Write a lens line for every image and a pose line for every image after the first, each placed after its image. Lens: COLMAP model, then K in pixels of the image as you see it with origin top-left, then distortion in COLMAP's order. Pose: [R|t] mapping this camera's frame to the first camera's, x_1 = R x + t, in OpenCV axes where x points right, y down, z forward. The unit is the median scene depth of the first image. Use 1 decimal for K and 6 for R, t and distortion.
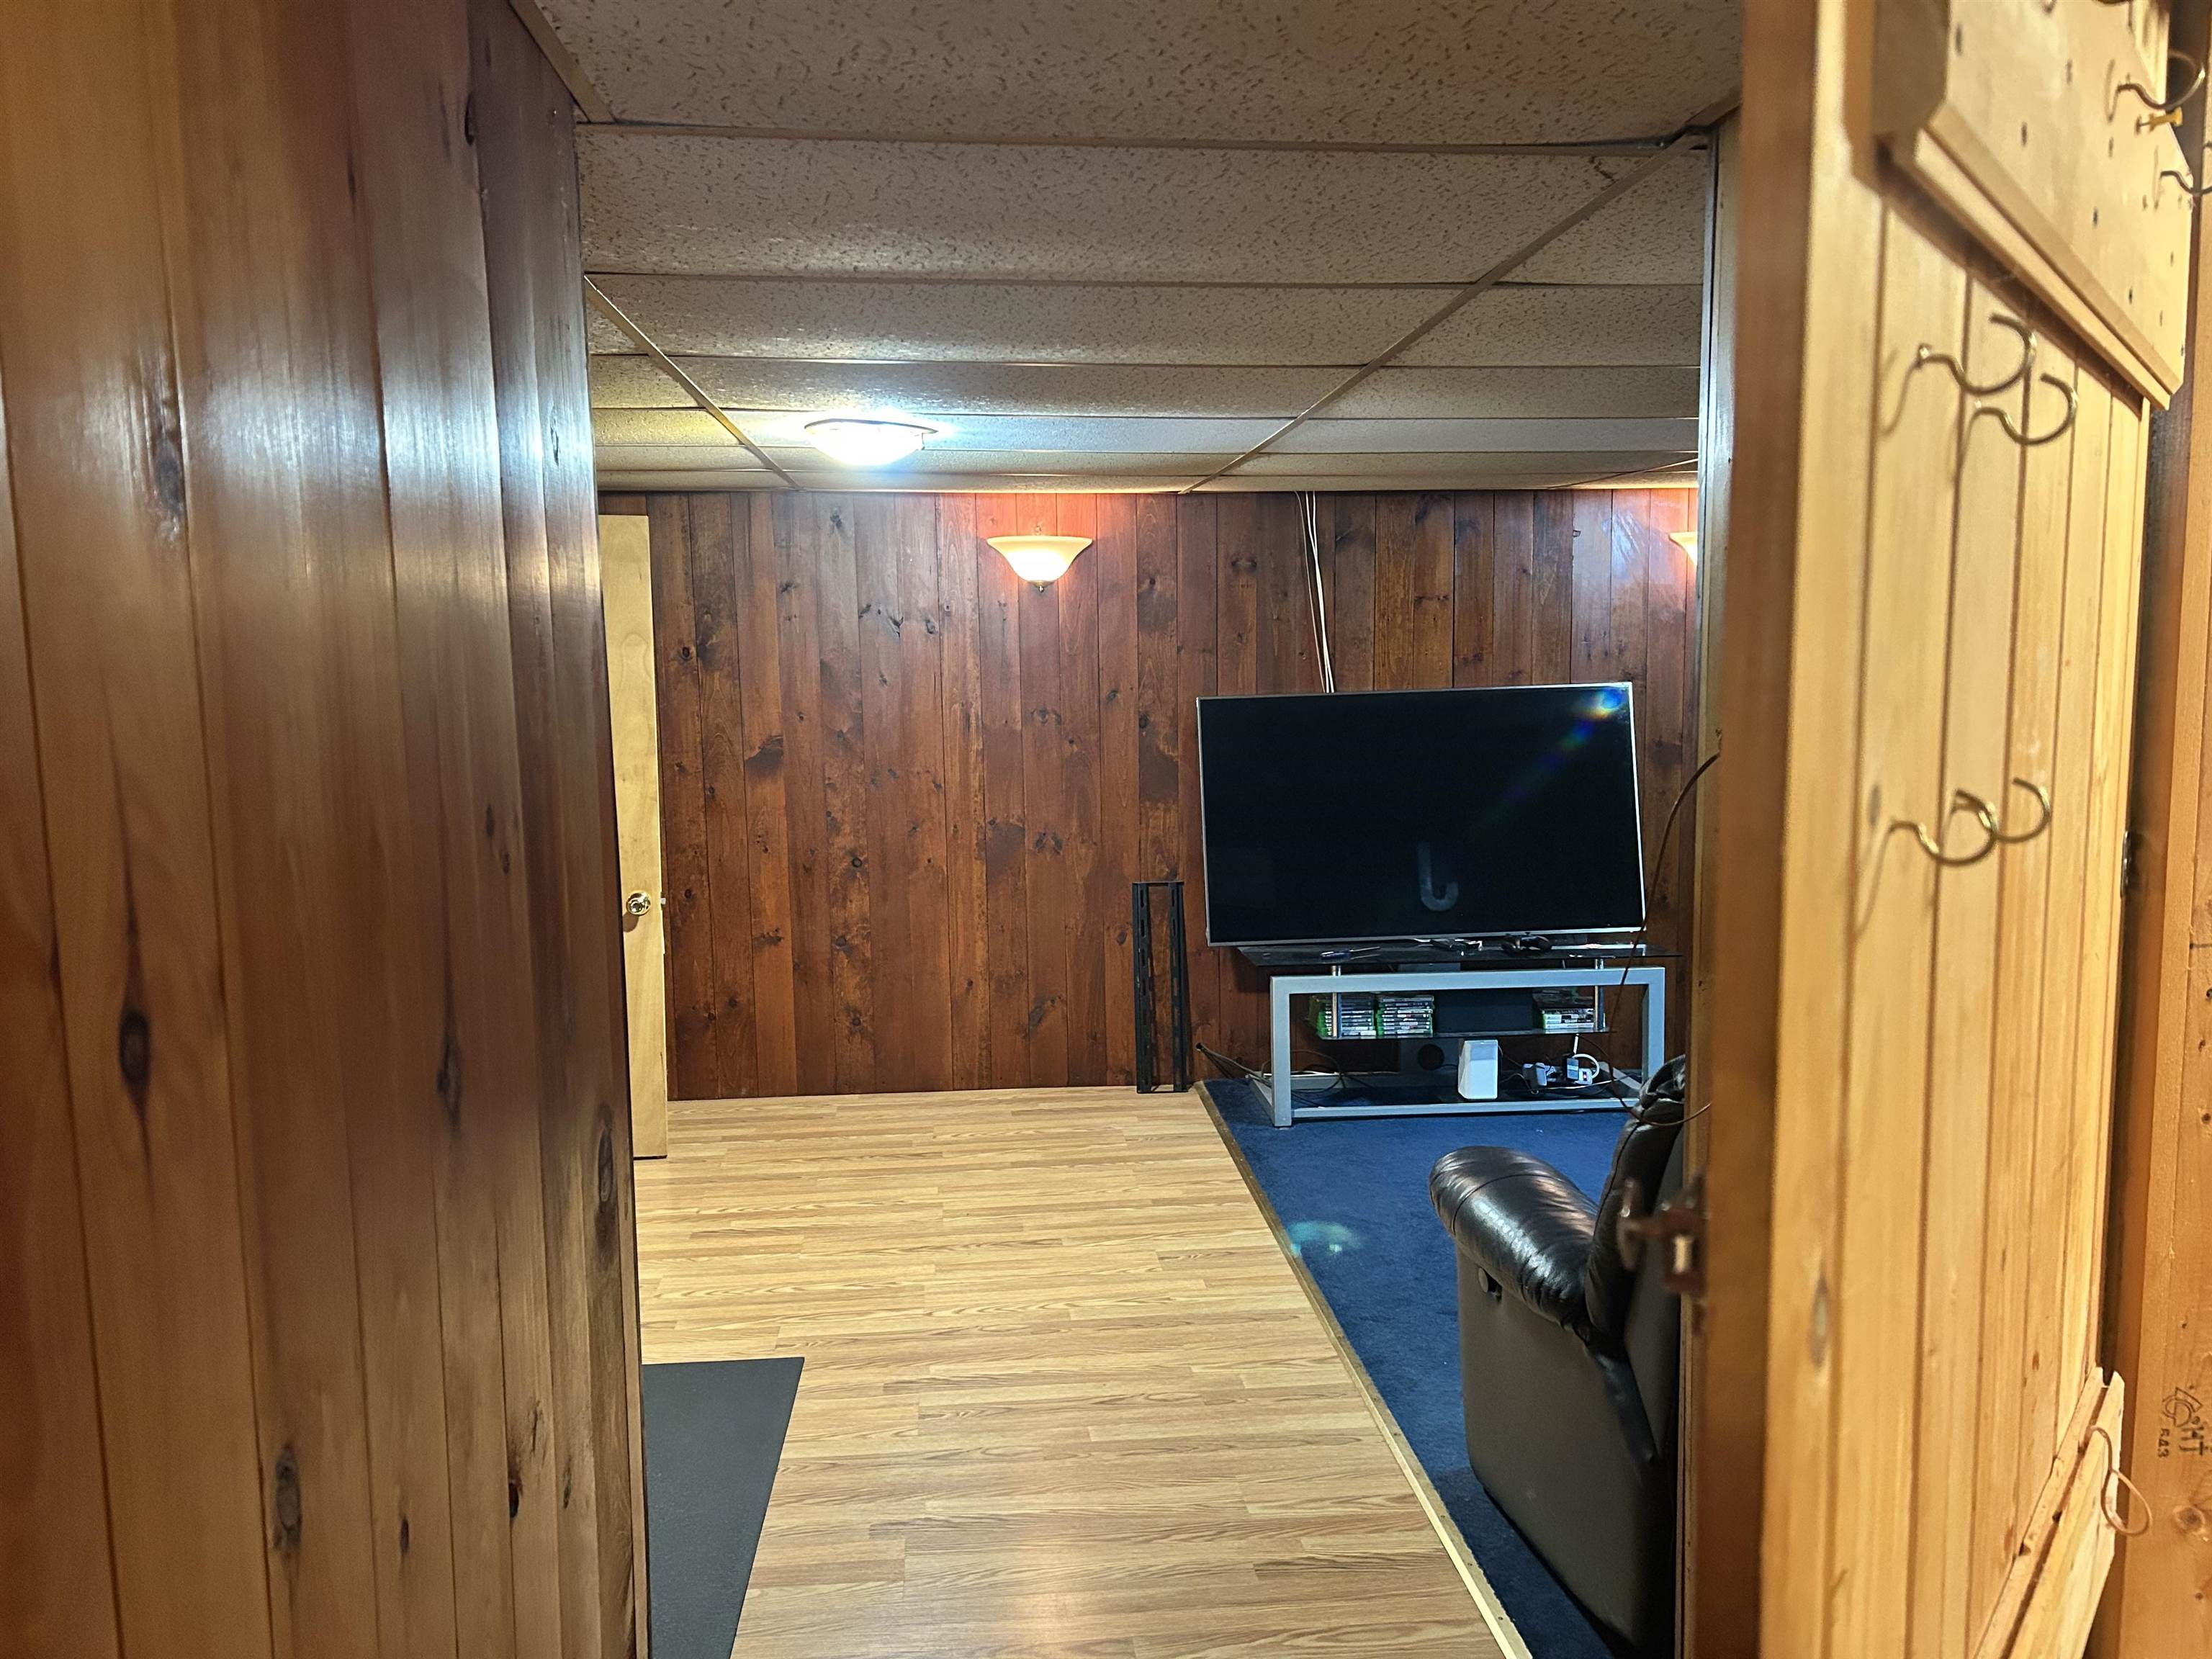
lens RADIAL K [[1635.8, 0, 1106.0], [0, 1635.8, 829.5], [0, 0, 1]] dist [0.050498, -0.066960]
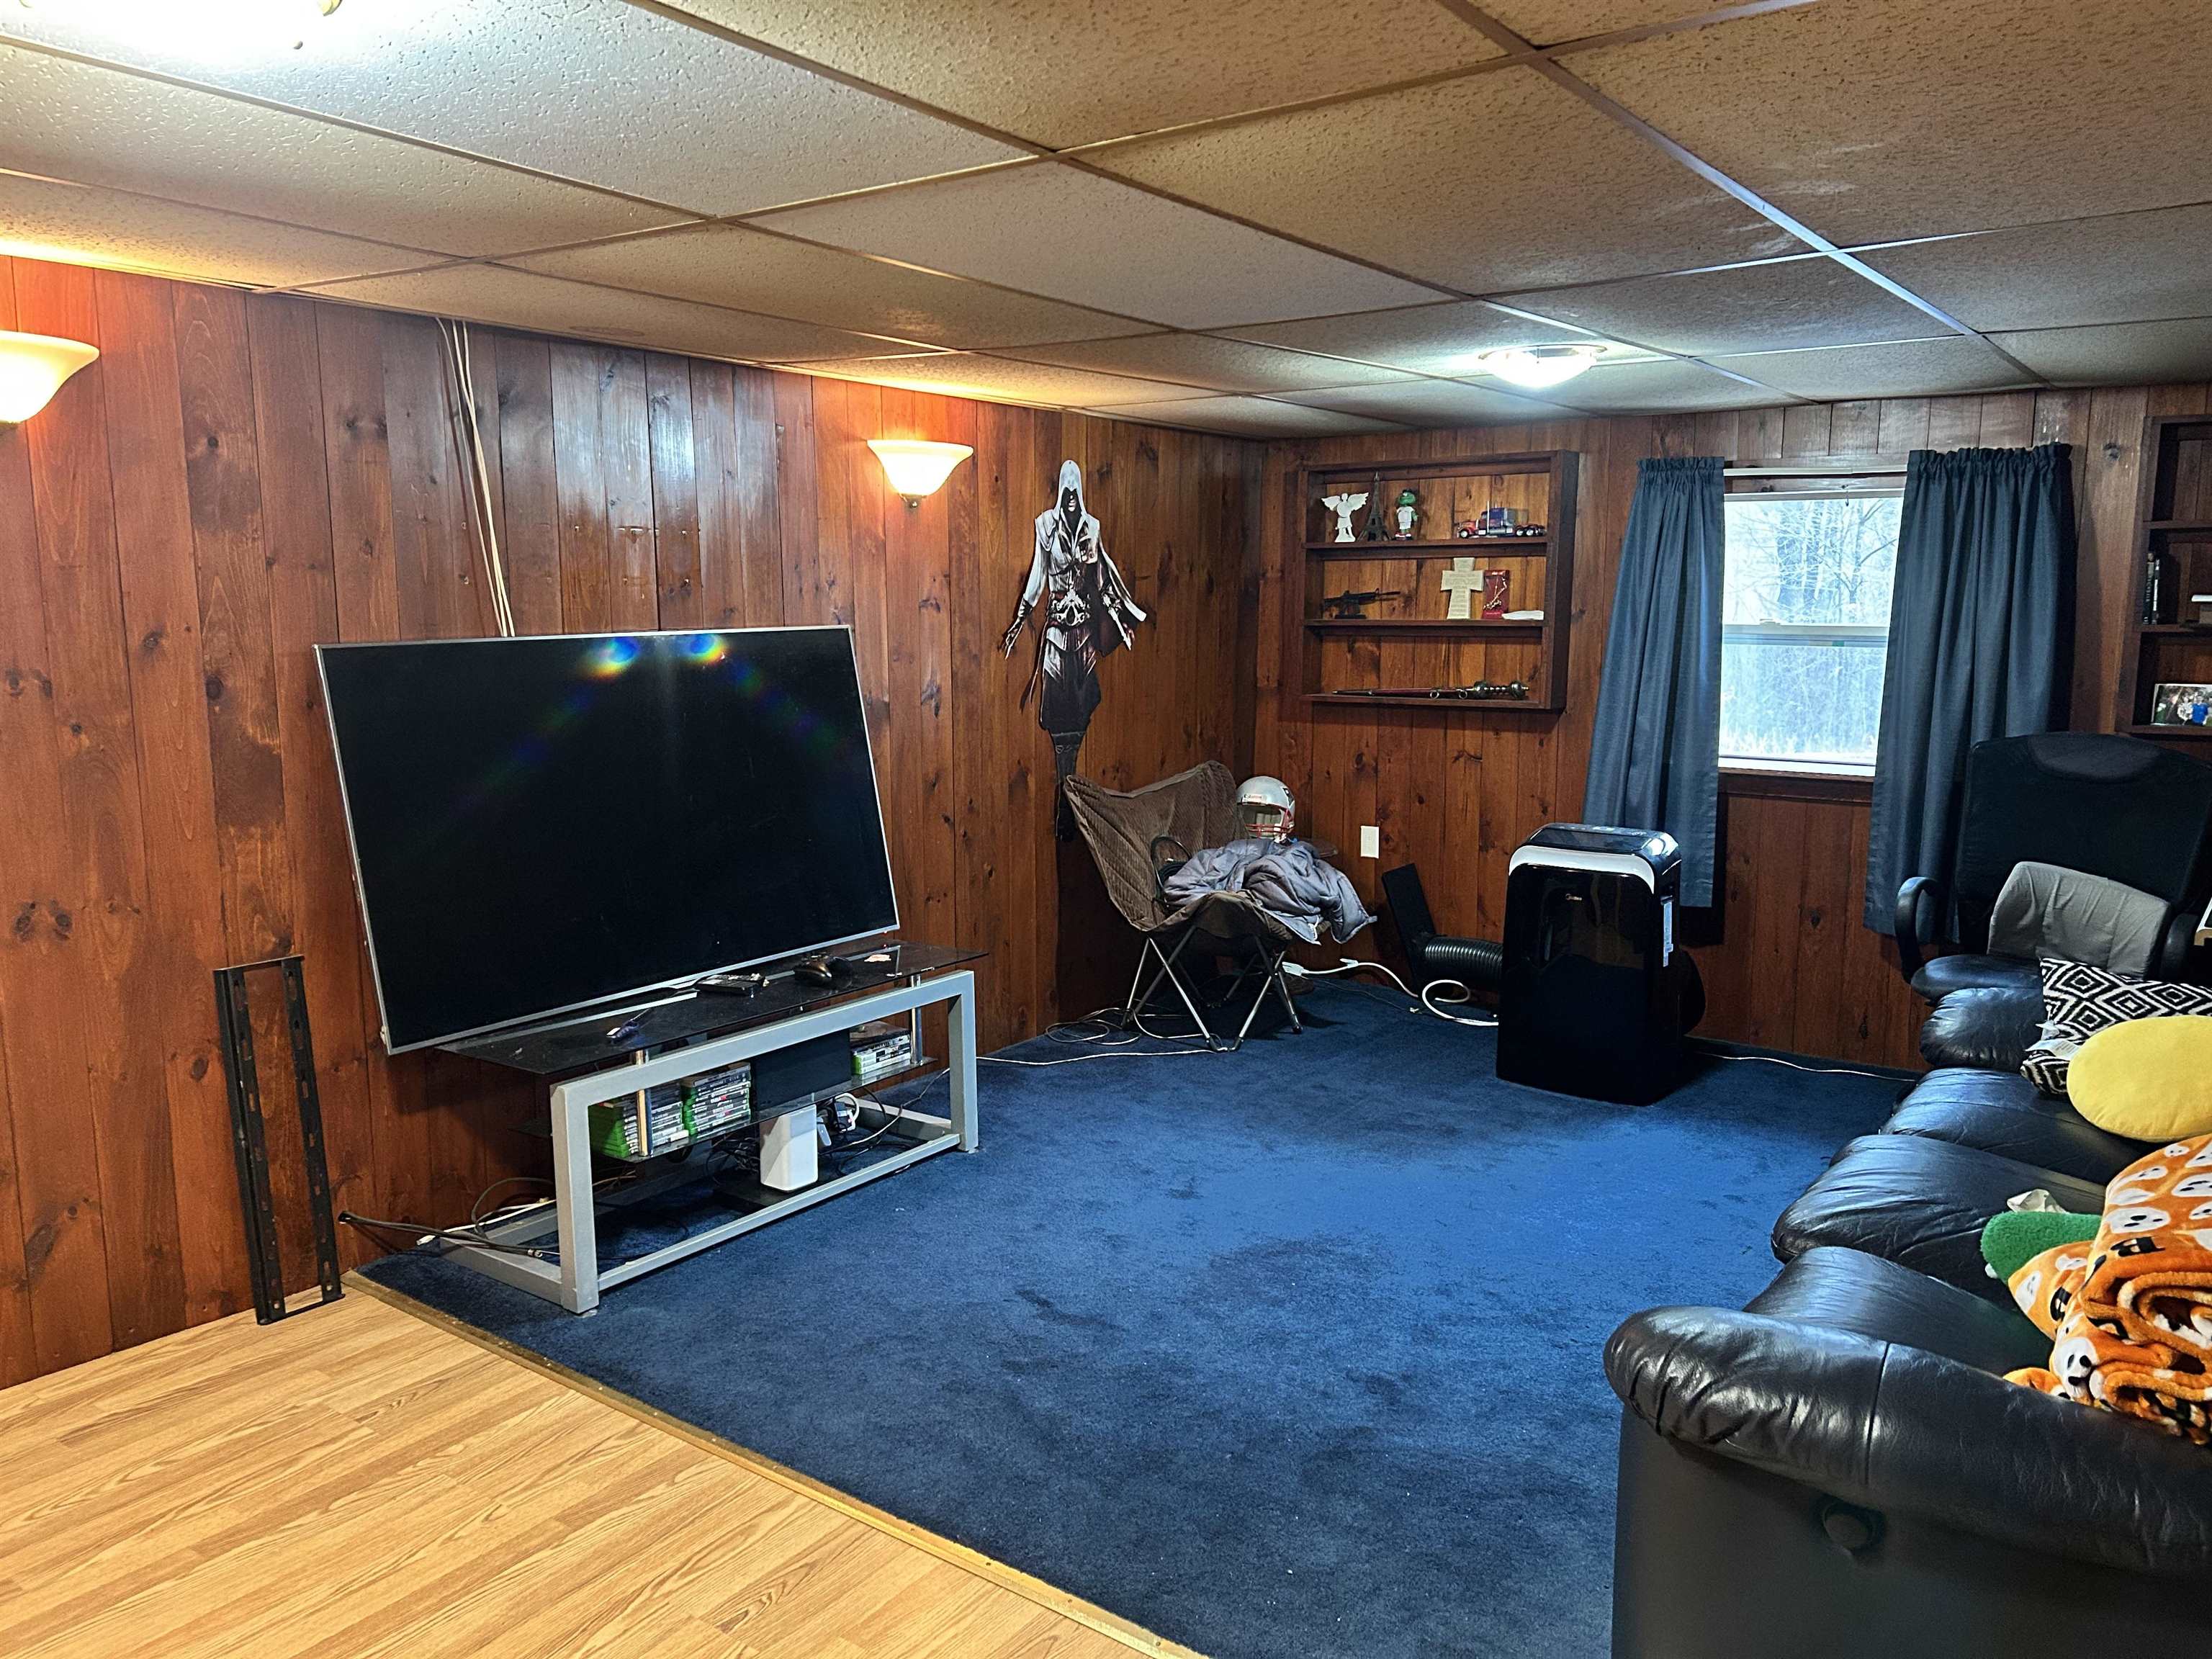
lens RADIAL K [[1635.8, 0, 1106.0], [0, 1635.8, 829.5], [0, 0, 1]] dist [0.050498, -0.066960]
pose [[0.646844, -0.092464, 0.756996, -0.217801], [0.068680, 0.995652, 0.062929, -0.031819], [-0.759524, 0.011285, 0.650382, 0.391909]]
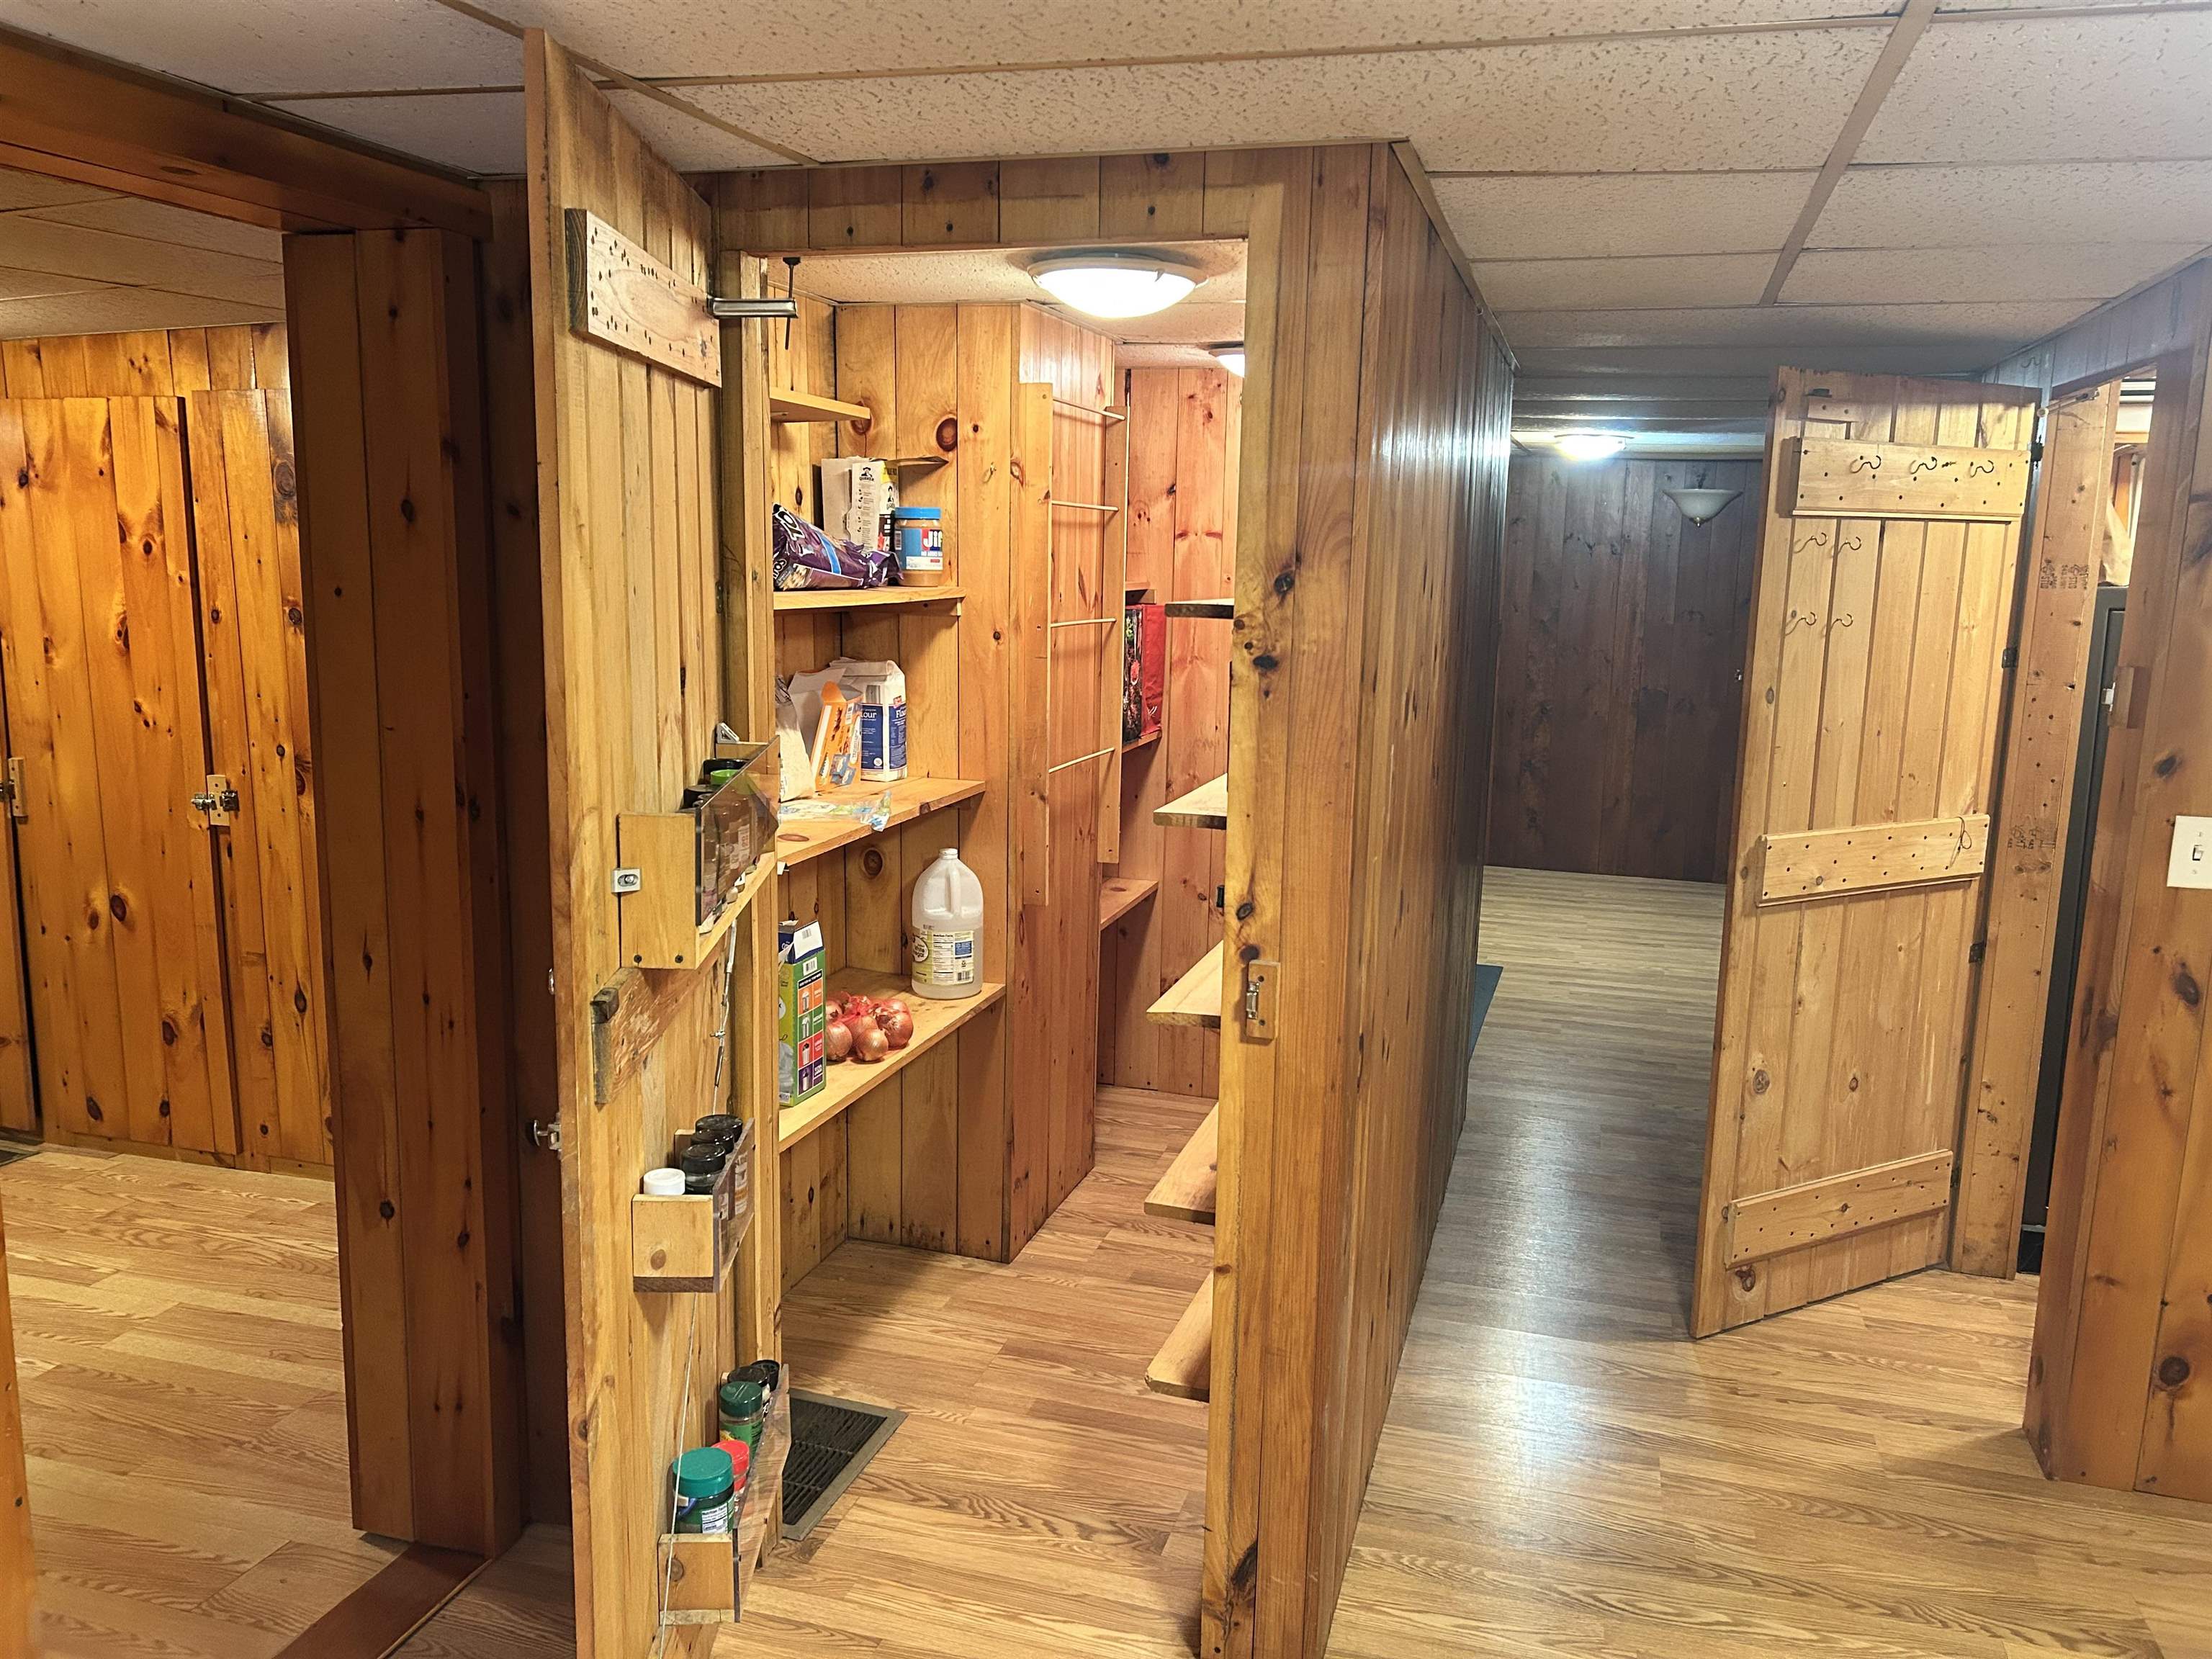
lens RADIAL K [[1635.8, 0, 1106.0], [0, 1635.8, 829.5], [0, 0, 1]] dist [0.050498, -0.066960]
pose [[0.922988, 0.099385, -0.371775, 0.042267], [-0.077152, 0.994251, 0.074248, 0.047694], [0.377017, -0.039847, 0.925349, -0.513216]]
